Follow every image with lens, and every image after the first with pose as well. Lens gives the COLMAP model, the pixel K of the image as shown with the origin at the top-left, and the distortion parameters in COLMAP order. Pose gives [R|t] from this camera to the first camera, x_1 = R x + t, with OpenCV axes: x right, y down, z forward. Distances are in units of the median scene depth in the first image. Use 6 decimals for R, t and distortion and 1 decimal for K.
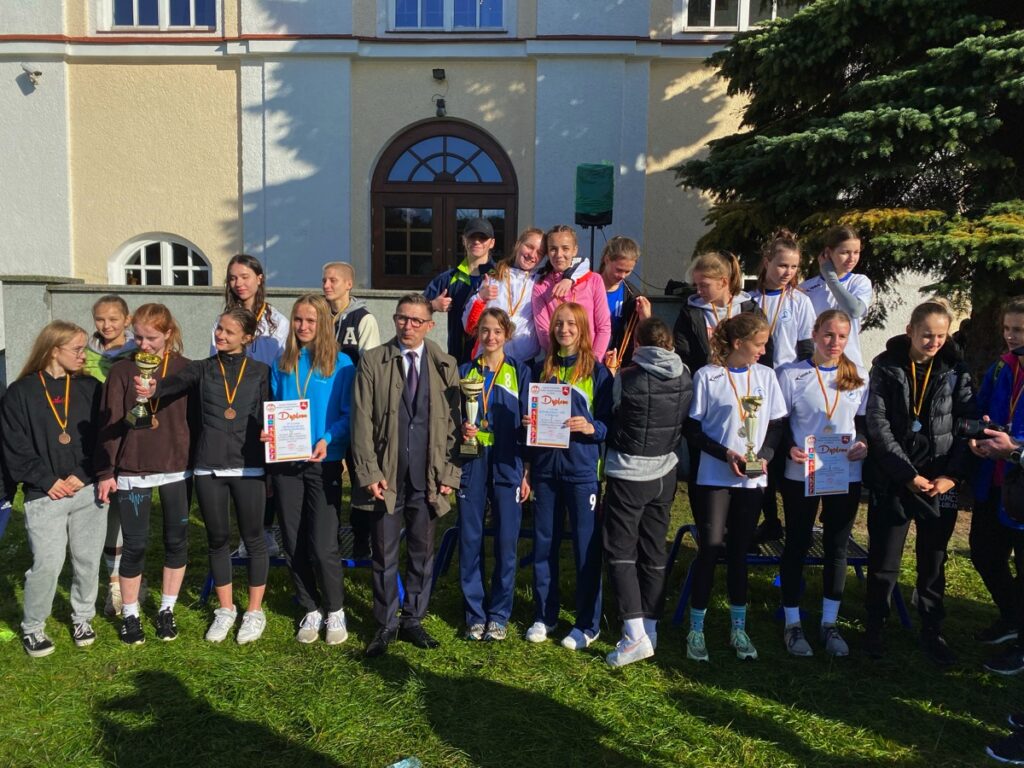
lens RADIAL K [[776.5, 0, 525.6], [0, 776.5, 393.8], [0, 0, 1]] dist [0.018180, -0.009854]
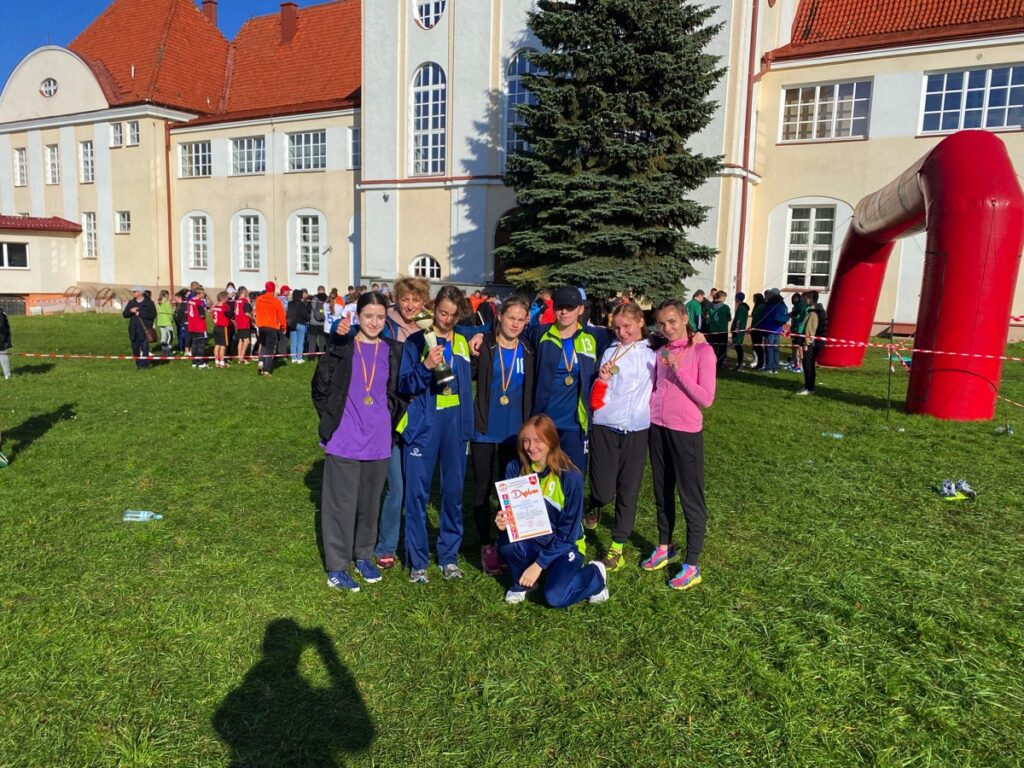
lens RADIAL K [[776.5, 0, 521.6], [0, 776.5, 373.3], [0, 0, 1]] dist [0.018180, -0.009854]
pose [[0.874857, 0.064473, -0.480072, 2.413733], [-0.048835, 0.997792, 0.045009, 0.118986], [0.481914, -0.015933, 0.876074, -2.470438]]
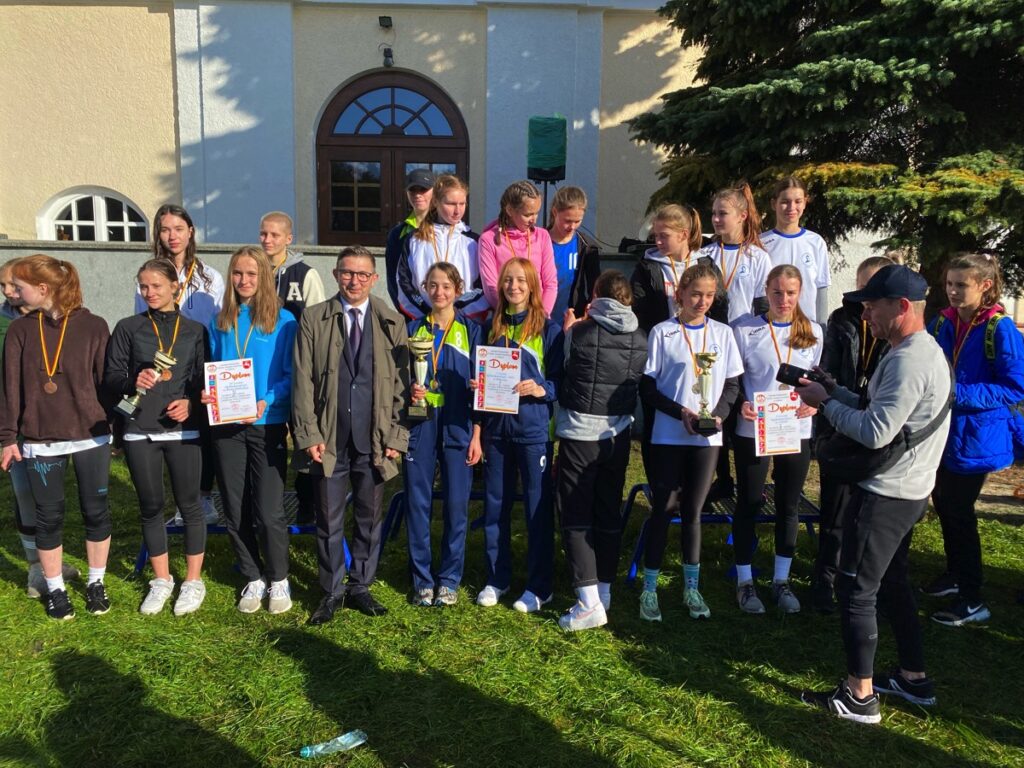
lens RADIAL K [[776.5, 0, 525.8], [0, 776.5, 384.7], [0, 0, 1]] dist [0.018180, -0.009854]
pose [[0.998304, -0.008251, 0.057620, 0.005715], [0.005993, 0.999211, 0.039255, 0.002284], [-0.057899, -0.038843, 0.997567, 0.024601]]
